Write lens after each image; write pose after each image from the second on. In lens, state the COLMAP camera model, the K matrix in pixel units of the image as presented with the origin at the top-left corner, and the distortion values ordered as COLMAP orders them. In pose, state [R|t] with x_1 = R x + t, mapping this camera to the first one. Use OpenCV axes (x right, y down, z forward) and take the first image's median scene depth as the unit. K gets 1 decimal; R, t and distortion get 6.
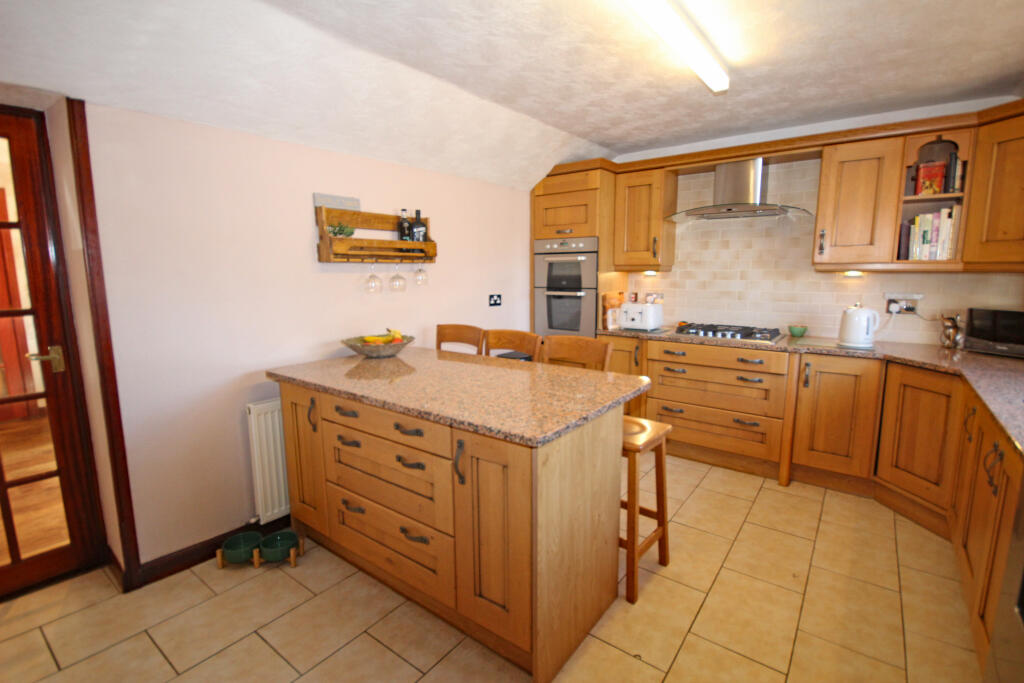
lens RADIAL K [[472.0, 0, 521.3], [0, 472.0, 343.9], [0, 0, 1]] dist [0.001457, 0.000005]
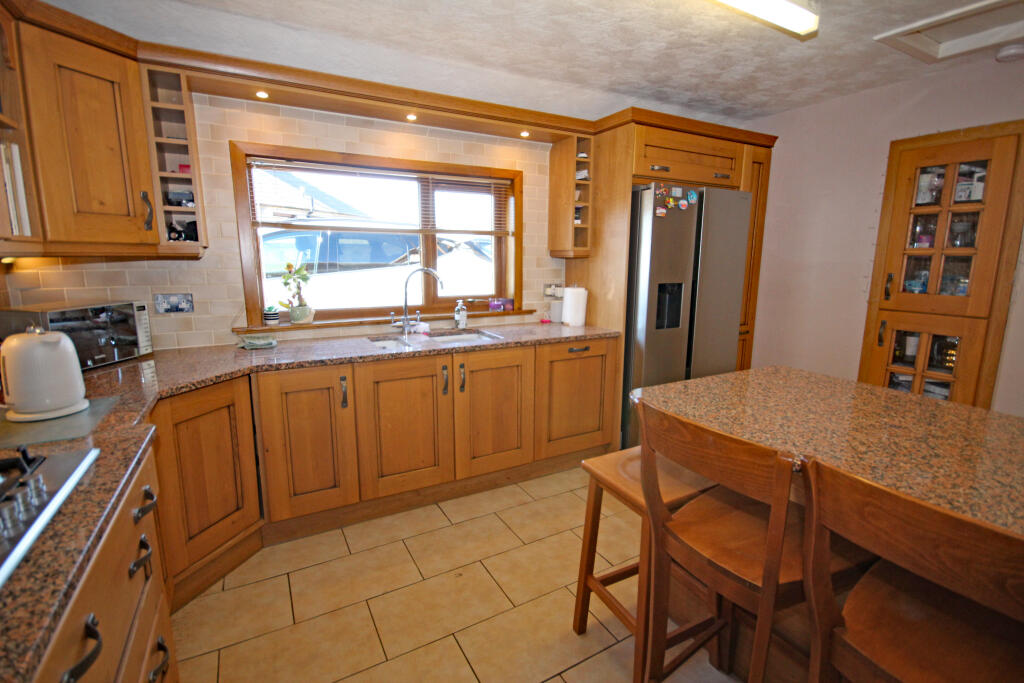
lens RADIAL K [[472.0, 0, 521.3], [0, 472.0, 343.9], [0, 0, 1]] dist [0.001457, 0.000005]
pose [[-0.912436, -0.080156, 0.401293, 0.086252], [0.058946, 0.944658, 0.322717, -0.190523], [-0.404952, 0.318113, -0.857215, 1.206443]]
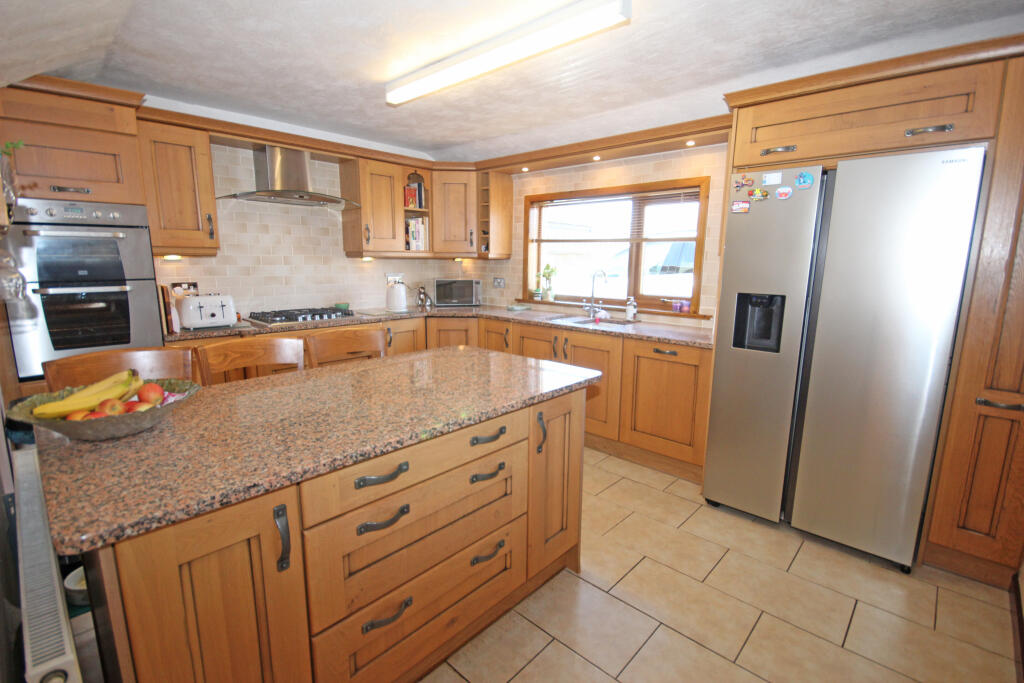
lens RADIAL K [[472.0, 0, 521.3], [0, 472.0, 343.9], [0, 0, 1]] dist [0.001457, 0.000005]
pose [[0.105598, -0.174250, 0.979023, -0.636195], [0.143506, 0.976892, 0.158392, -0.070529], [-0.984000, 0.123770, 0.128163, 0.478223]]
